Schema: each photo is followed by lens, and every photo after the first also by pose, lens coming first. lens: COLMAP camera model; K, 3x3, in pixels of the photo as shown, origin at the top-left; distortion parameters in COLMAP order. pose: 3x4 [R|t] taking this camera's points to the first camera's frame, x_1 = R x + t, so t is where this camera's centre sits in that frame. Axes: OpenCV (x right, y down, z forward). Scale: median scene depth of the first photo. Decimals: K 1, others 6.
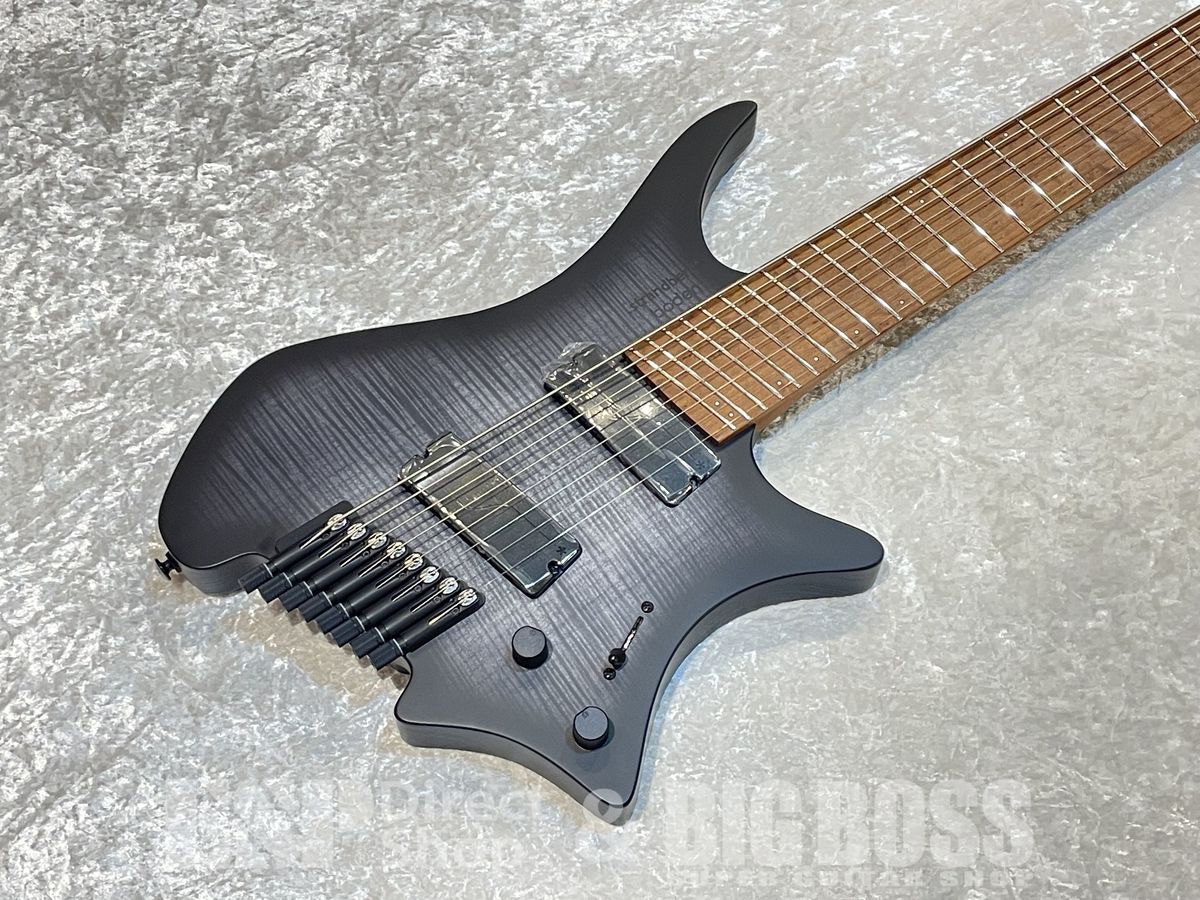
lens RADIAL K [[1881.7, 0, 601.8], [0, 1881.7, 447.2], [0, 0, 1]] dist [0.091709, 0.000000]
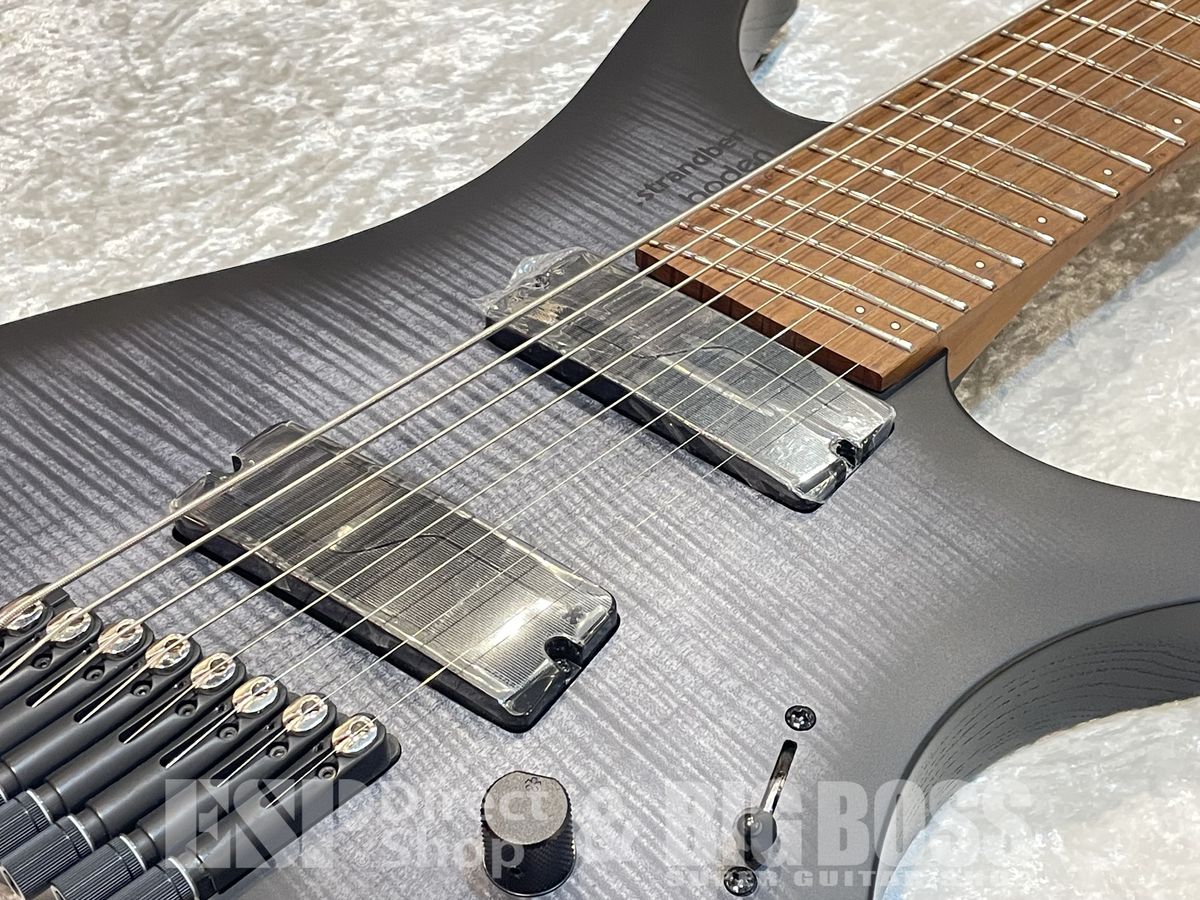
lens RADIAL K [[1881.7, 0, 595.8], [0, 1881.7, 450.8], [0, 0, 1]] dist [0.091709, 0.000000]
pose [[0.991150, -0.105100, 0.081086, -0.040302], [0.125000, 0.944551, -0.303642, 0.128484], [-0.044677, 0.311091, 0.949330, 0.515912]]
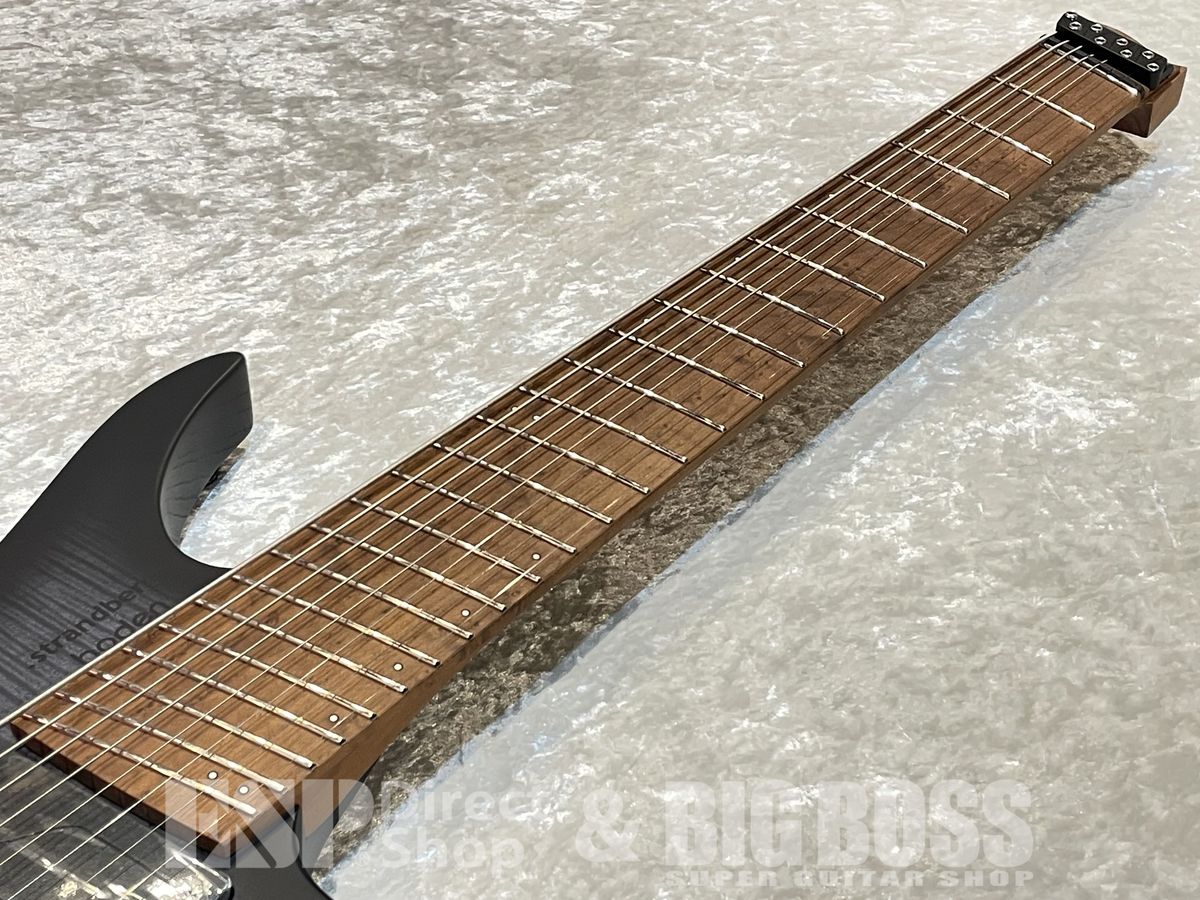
lens RADIAL K [[1881.7, 0, 593.0], [0, 1881.7, 419.5], [0, 0, 1]] dist [0.091709, 0.000000]
pose [[0.967213, -0.143919, 0.209251, 0.060569], [0.219390, 0.888532, -0.402962, 0.104904], [-0.127933, 0.435658, 0.890974, 0.452827]]
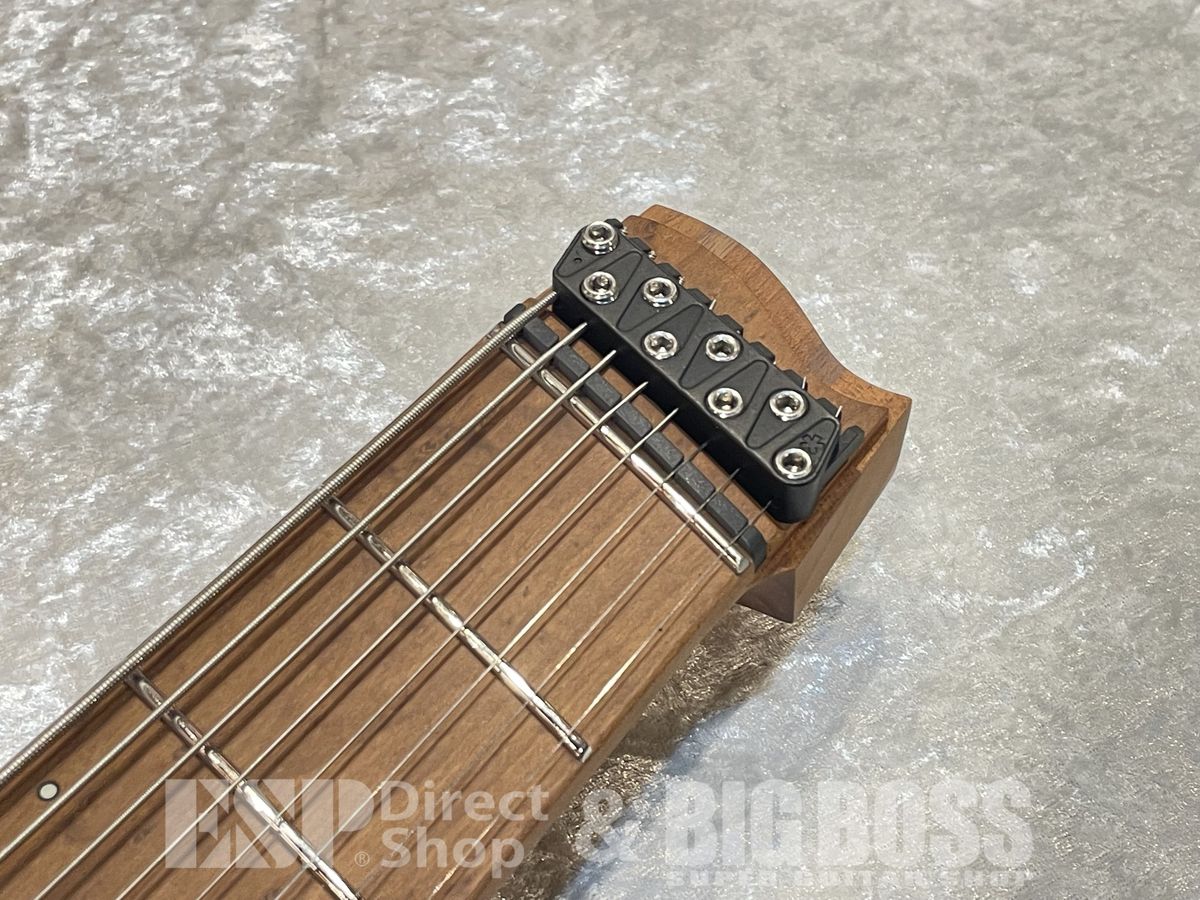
lens RADIAL K [[1881.7, 0, 598.7], [0, 1881.7, 449.9], [0, 0, 1]] dist [0.091709, 0.000000]
pose [[0.951976, -0.225821, 0.206750, 0.362248], [0.267434, 0.942074, -0.202422, -0.216303], [-0.149063, 0.247993, 0.957225, 0.783485]]
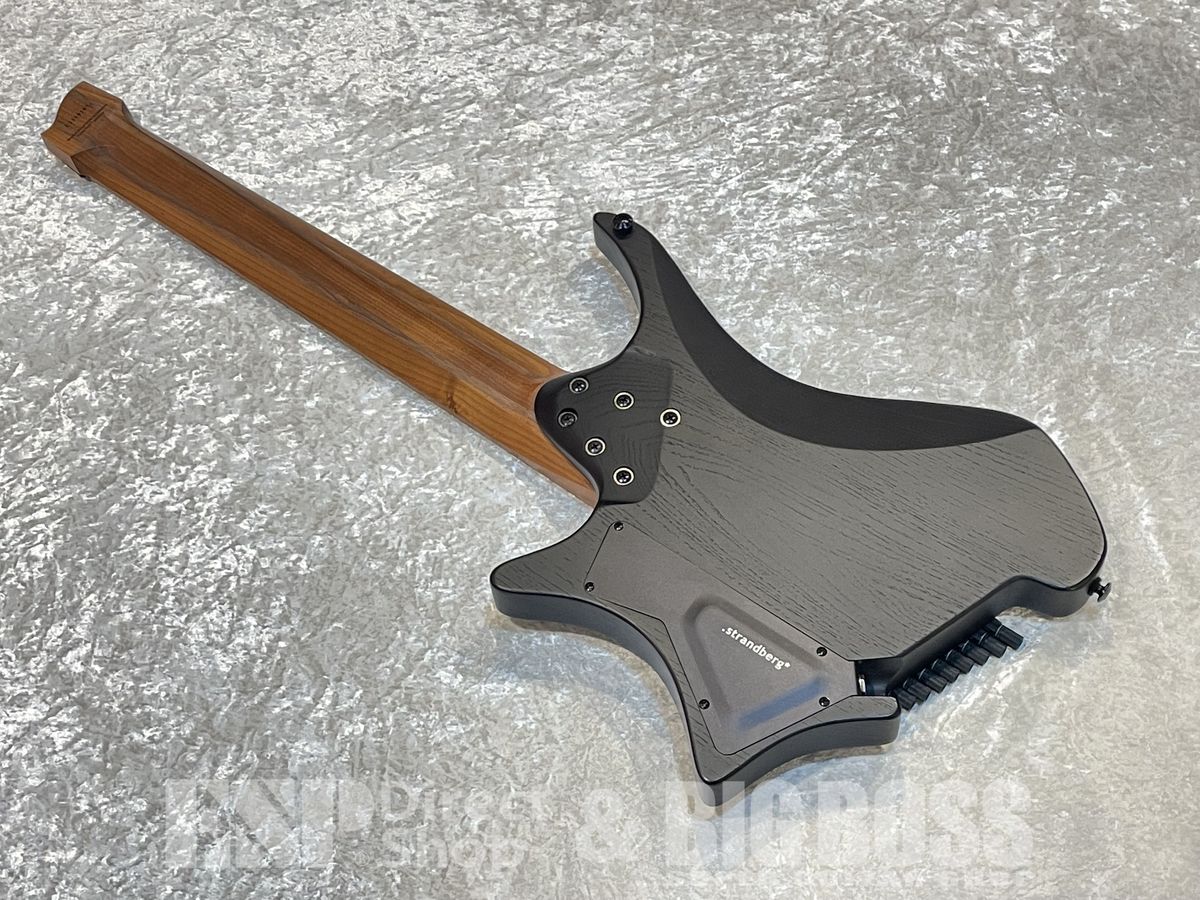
lens RADIAL K [[1881.7, 0, 588.9], [0, 1881.7, 452.6], [0, 0, 1]] dist [0.091709, 0.000000]
pose [[0.954921, 0.229300, -0.188541, 0.463004], [-0.234884, 0.971994, -0.007514, 0.001023], [0.181538, 0.051460, 0.982037, -0.186443]]
